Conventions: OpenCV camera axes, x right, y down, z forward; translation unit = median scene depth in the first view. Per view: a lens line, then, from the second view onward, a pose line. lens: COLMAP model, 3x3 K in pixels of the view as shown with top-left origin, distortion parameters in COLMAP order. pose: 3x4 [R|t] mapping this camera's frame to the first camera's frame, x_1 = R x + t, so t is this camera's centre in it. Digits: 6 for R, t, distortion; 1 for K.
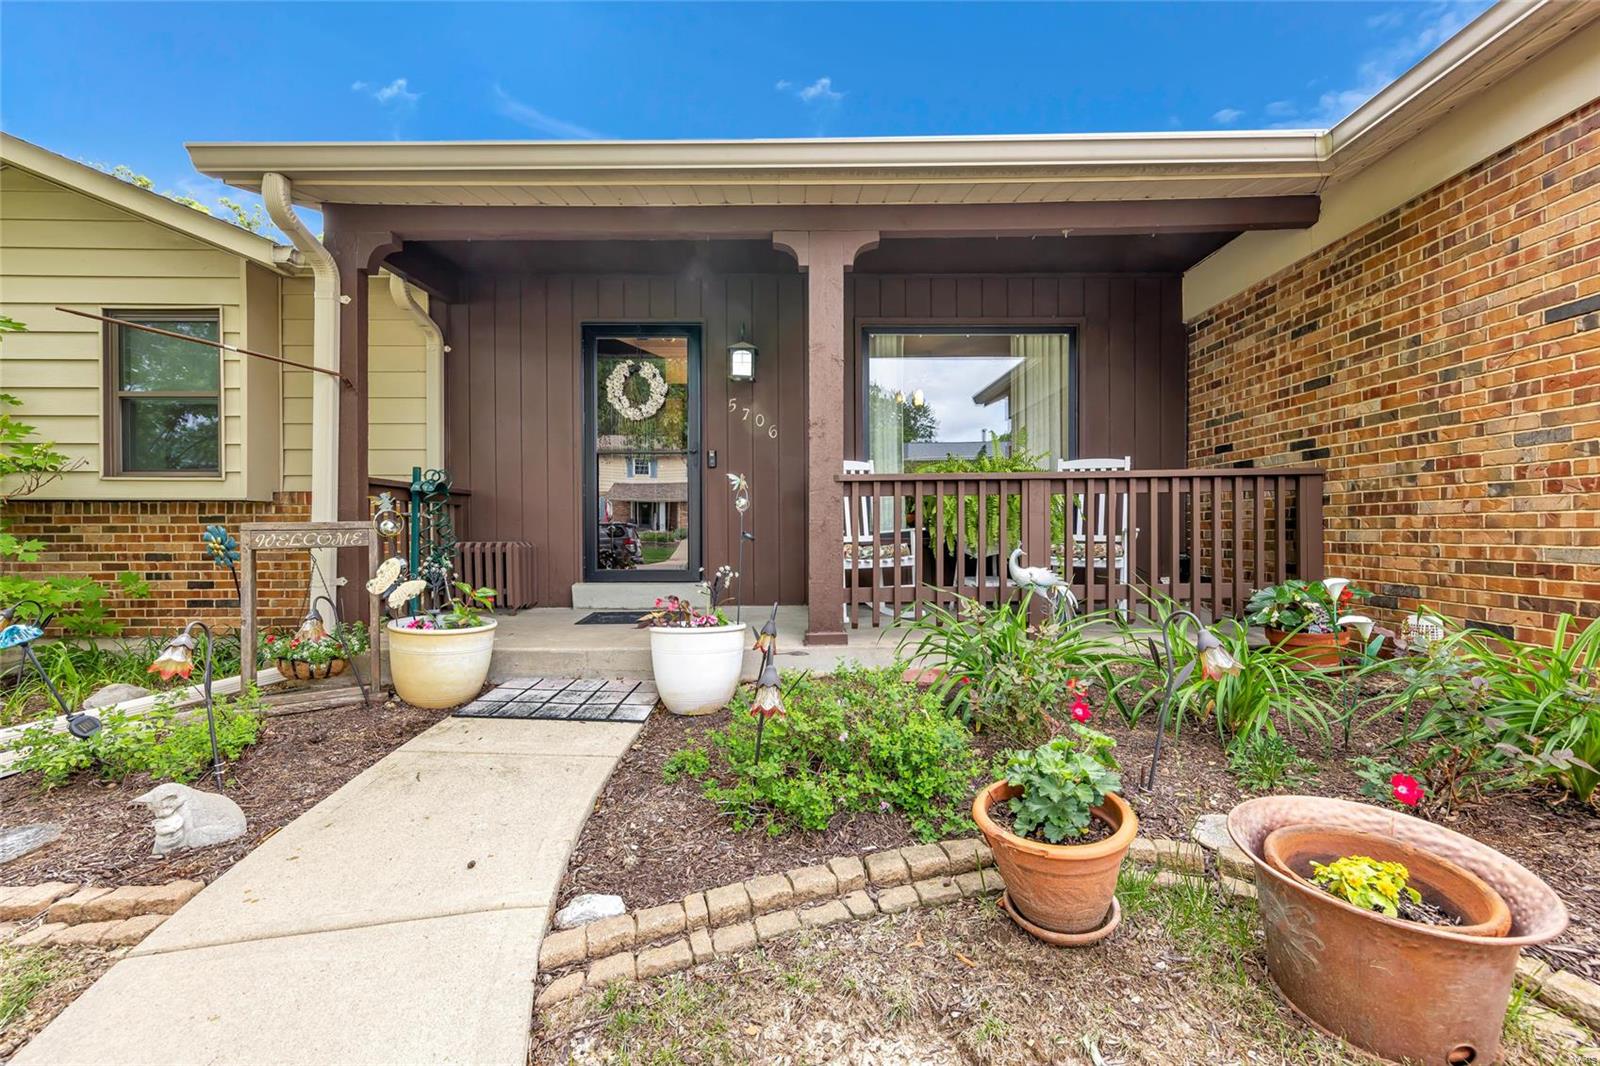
lens RADIAL K [[634.6, 0, 803.9], [0, 634.6, 535.6], [0, 0, 1]] dist [0.002611, 0.000035]
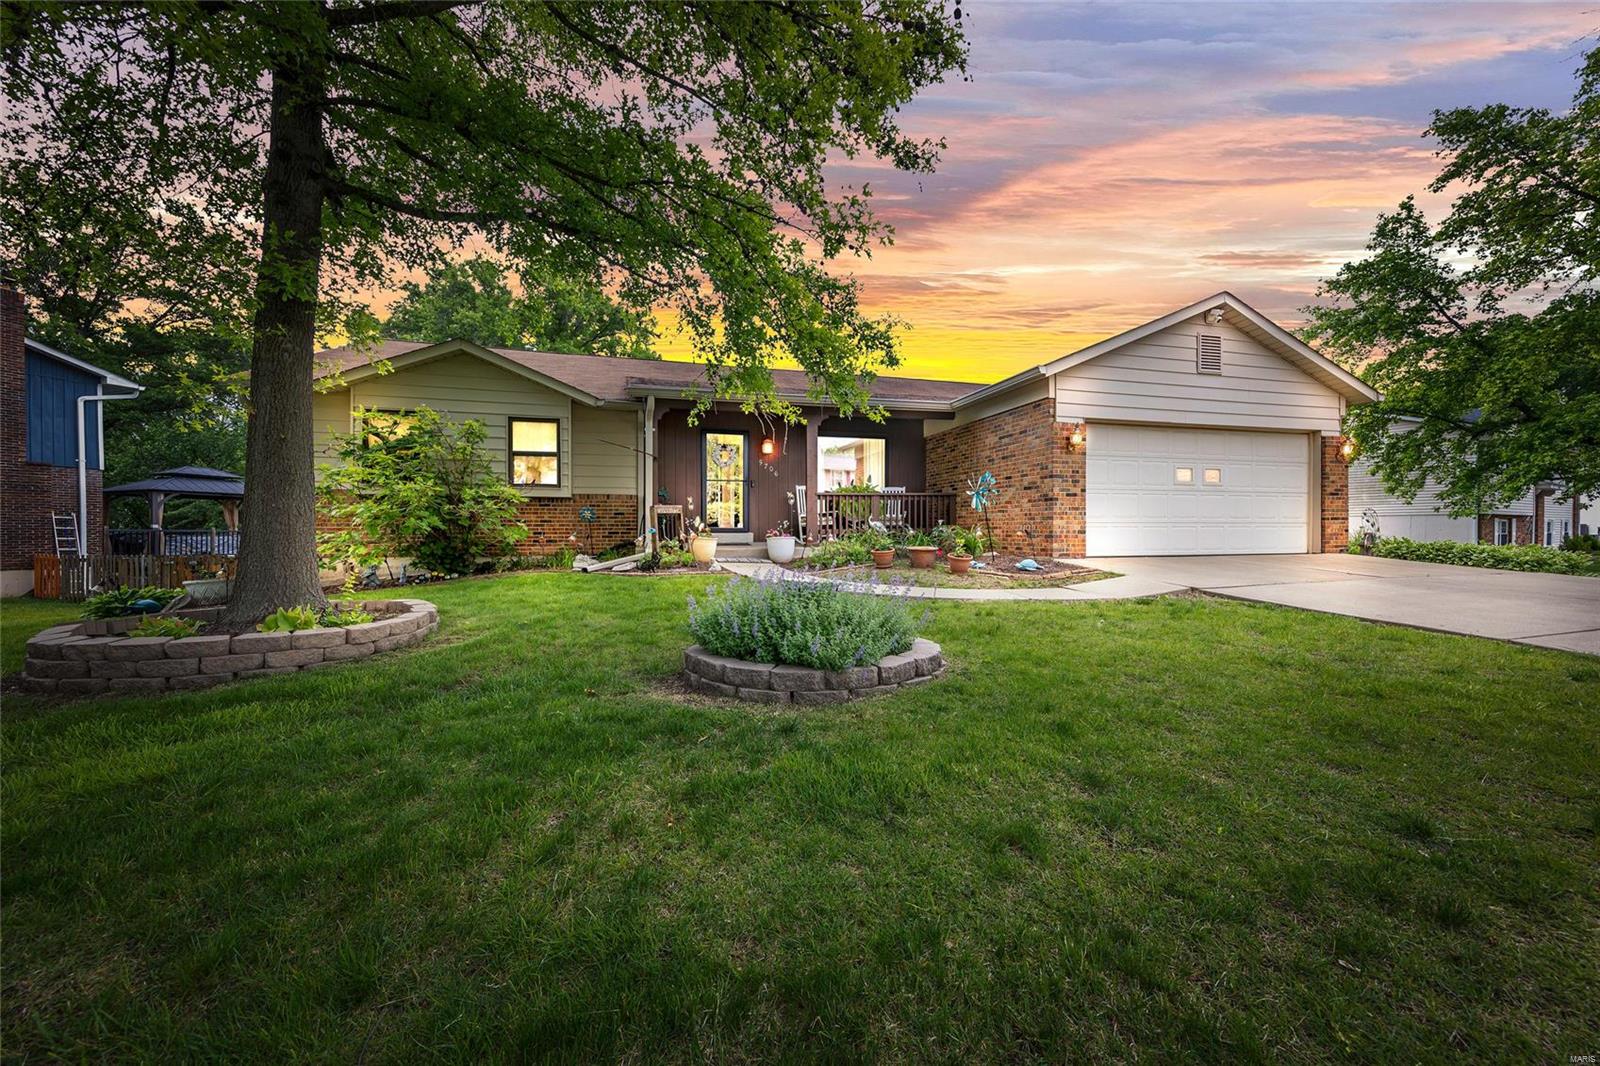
lens RADIAL K [[616.8, 0, 800.0], [0, 616.8, 533.0], [0, 0, 1]] dist [0.002032, 0.000178]
pose [[0.965119, -0.000018, 0.261810, -0.652485], [-0.000008, 1.000000, 0.000099, 0.080097], [-0.261810, -0.000098, 0.965119, -1.518256]]
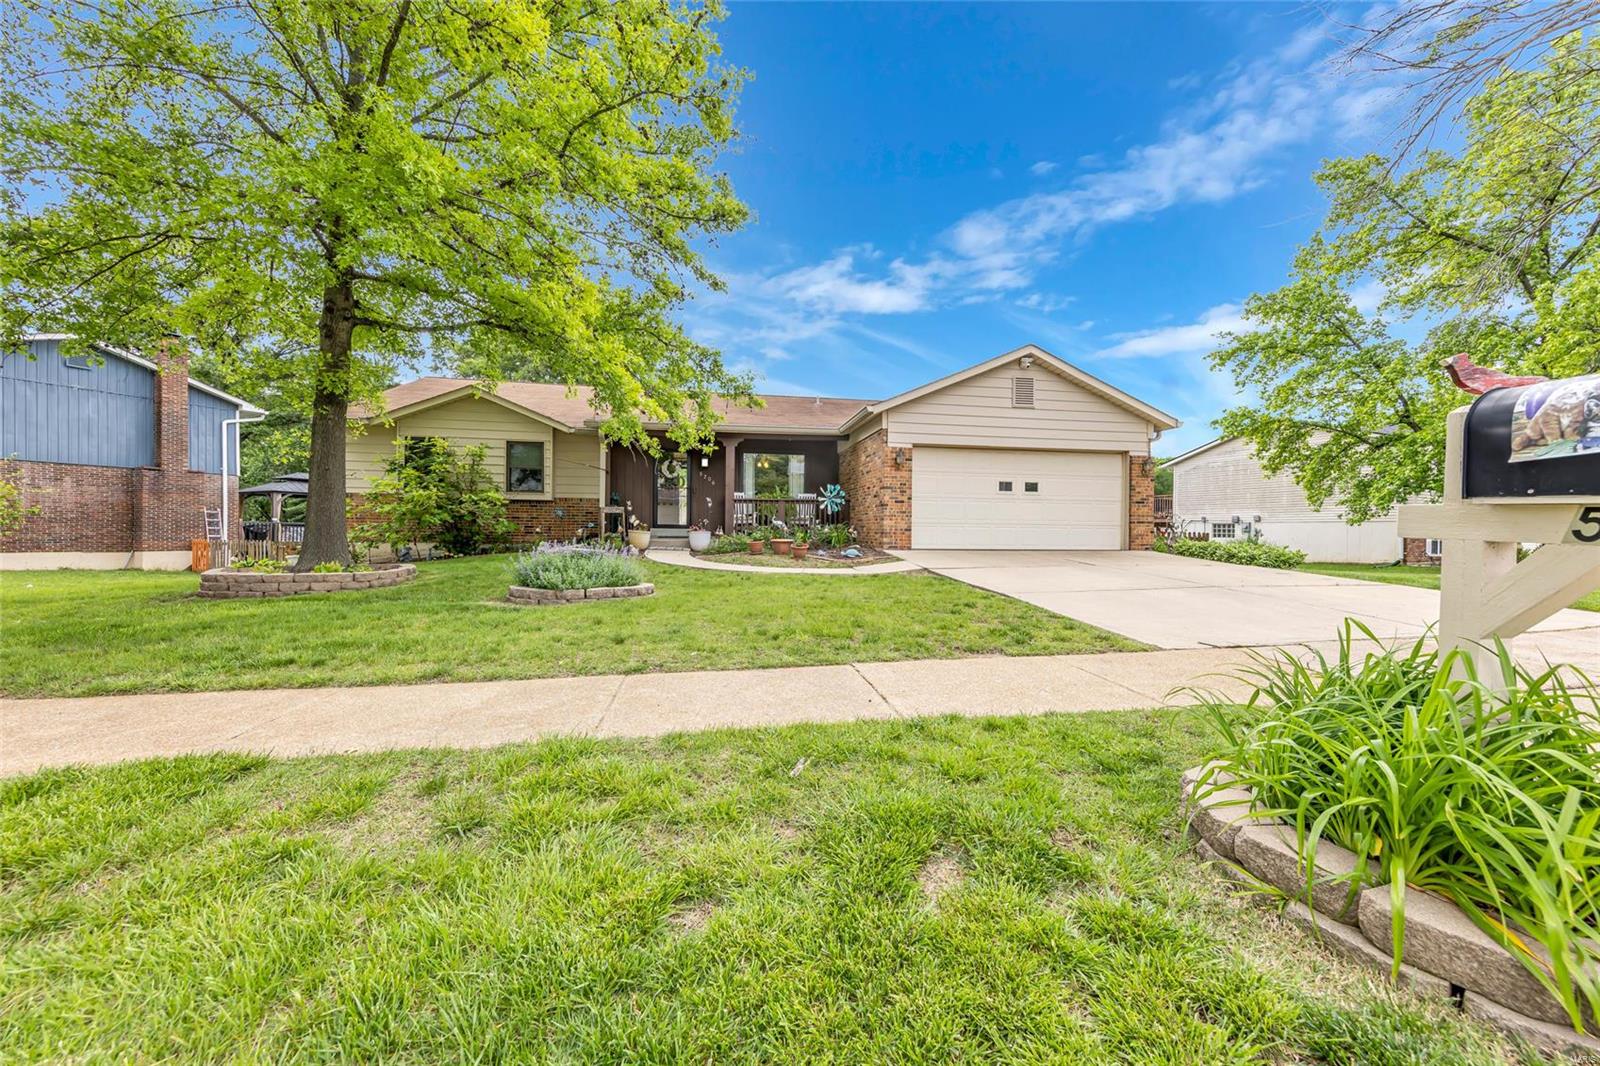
lens RADIAL K [[604.9, 0, 800.0], [0, 604.9, 533.0], [0, 0, 1]] dist [-0.001210, -0.000026]
pose [[0.985870, 0.012493, 0.167046, -0.133784], [-0.012701, 0.999919, 0.000176, 0.095631], [-0.167030, -0.002295, 0.985949, -2.296944]]
